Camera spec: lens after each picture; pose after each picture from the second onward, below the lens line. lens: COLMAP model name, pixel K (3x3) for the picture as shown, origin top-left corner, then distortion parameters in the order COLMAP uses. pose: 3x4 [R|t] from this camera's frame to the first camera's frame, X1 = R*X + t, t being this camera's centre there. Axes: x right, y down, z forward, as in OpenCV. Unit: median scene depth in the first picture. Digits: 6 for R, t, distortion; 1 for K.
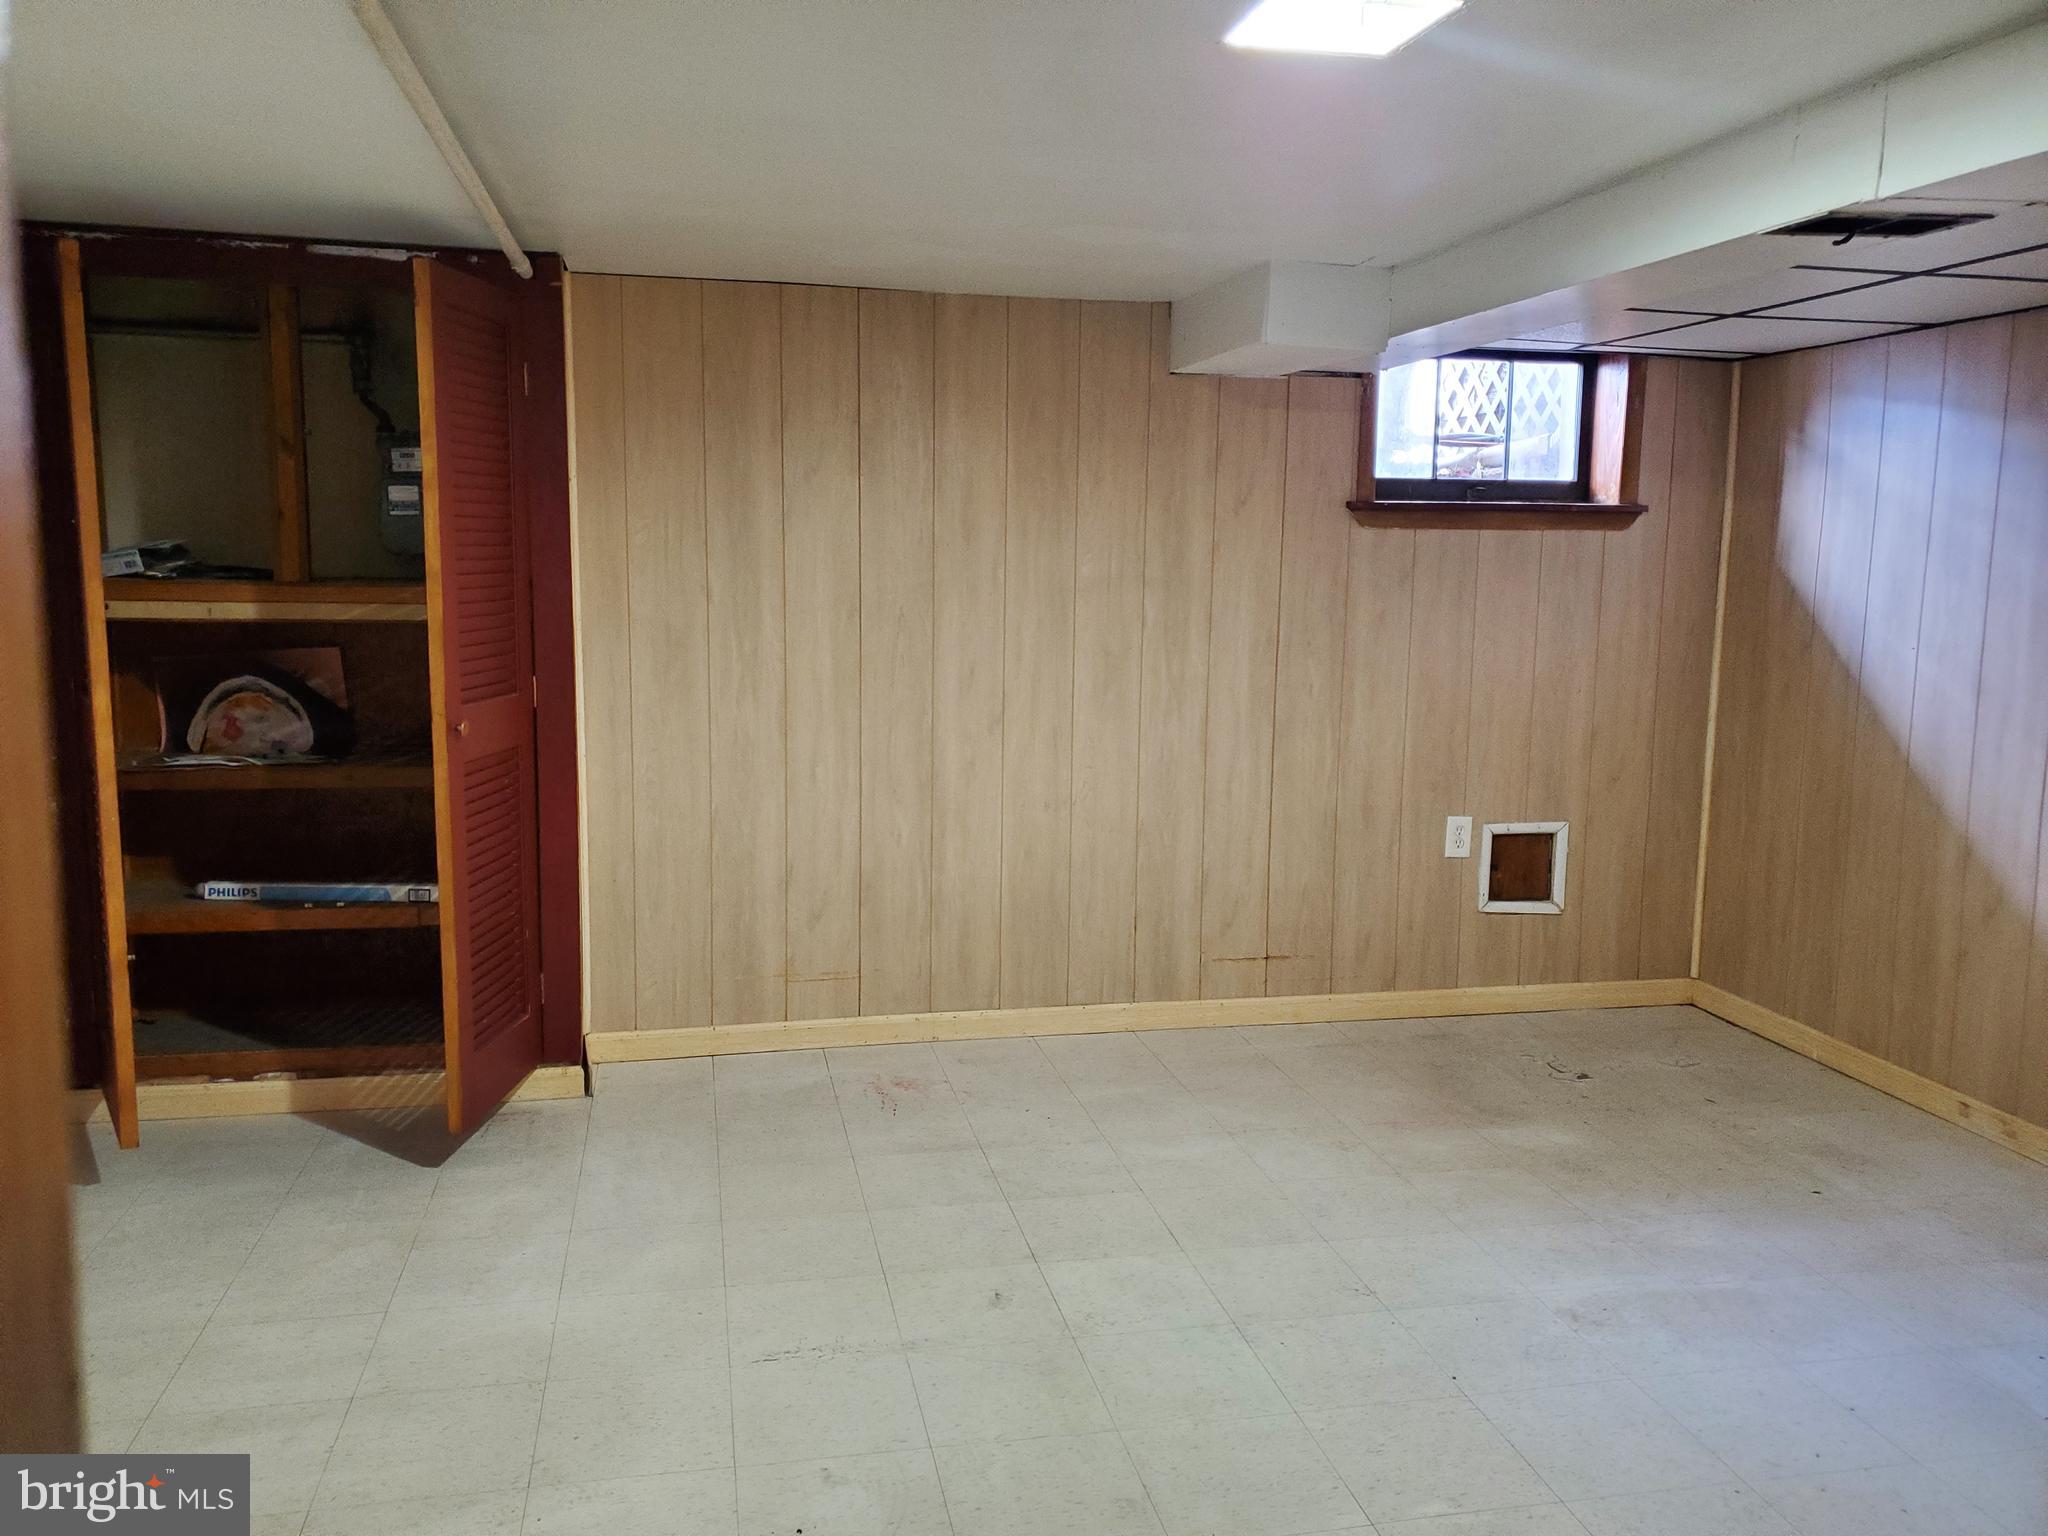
lens RADIAL K [[1595.0, 0, 1028.2], [0, 1595.0, 769.3], [0, 0, 1]] dist [0.007953, 0.010628]
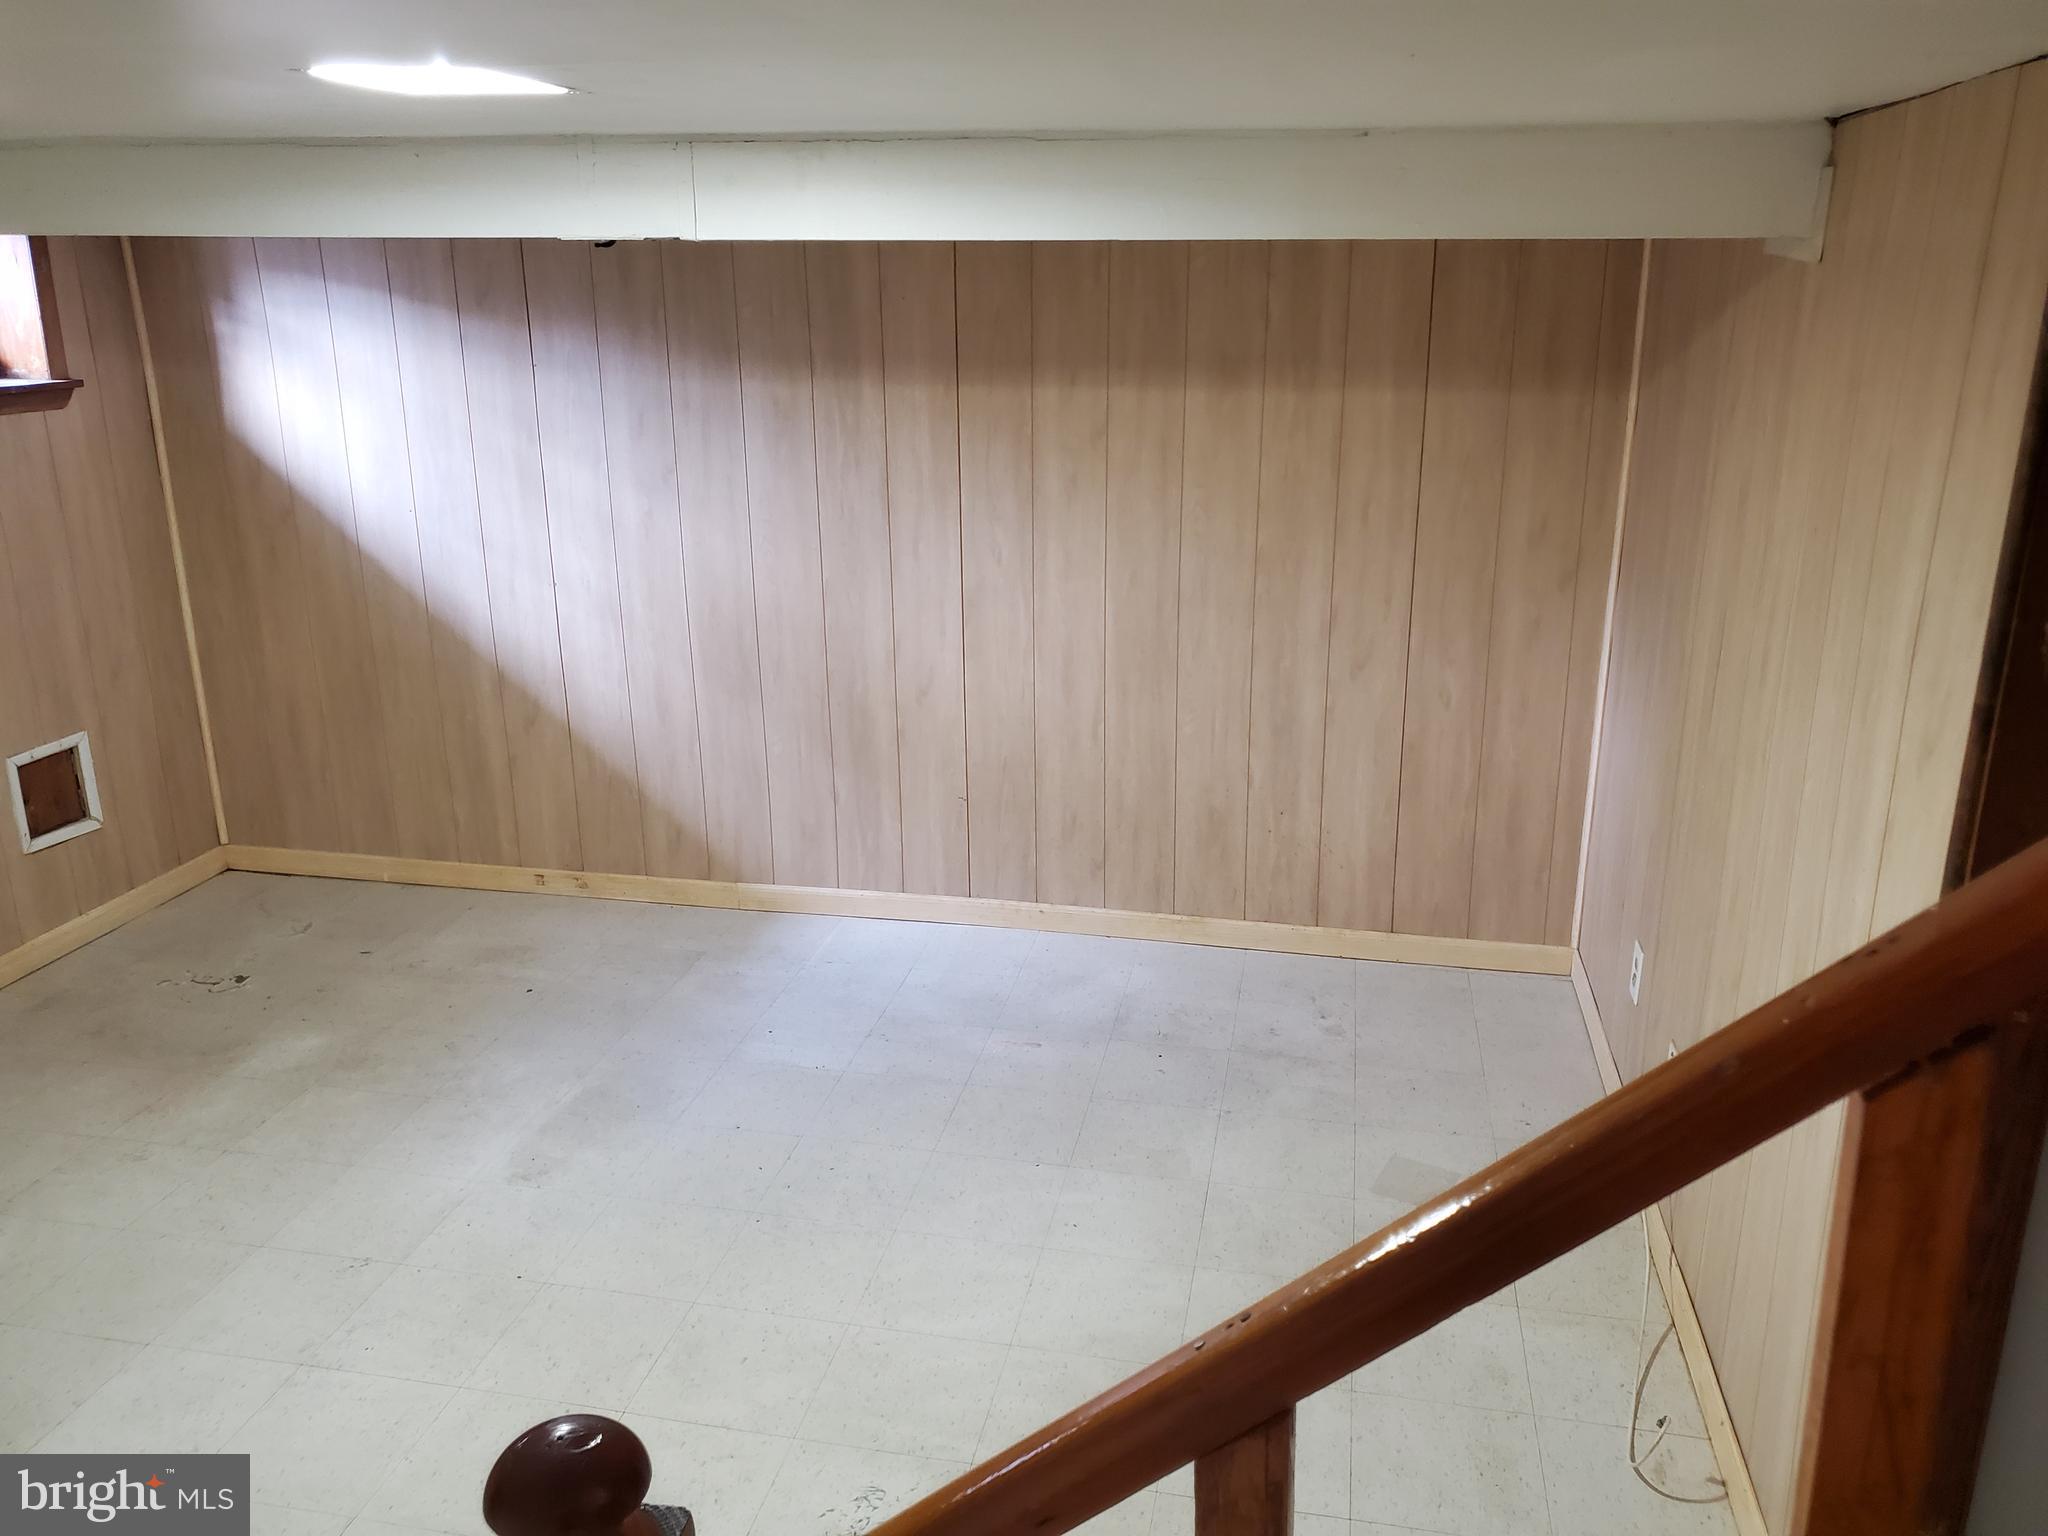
lens RADIAL K [[1595.0, 0, 1034.5], [0, 1595.0, 764.2], [0, 0, 1]] dist [0.007953, 0.010628]
pose [[0.395307, -0.285213, 0.873147, -0.284439], [0.130448, 0.958369, 0.253992, -0.122739], [-0.909239, 0.013495, 0.416056, 0.122587]]
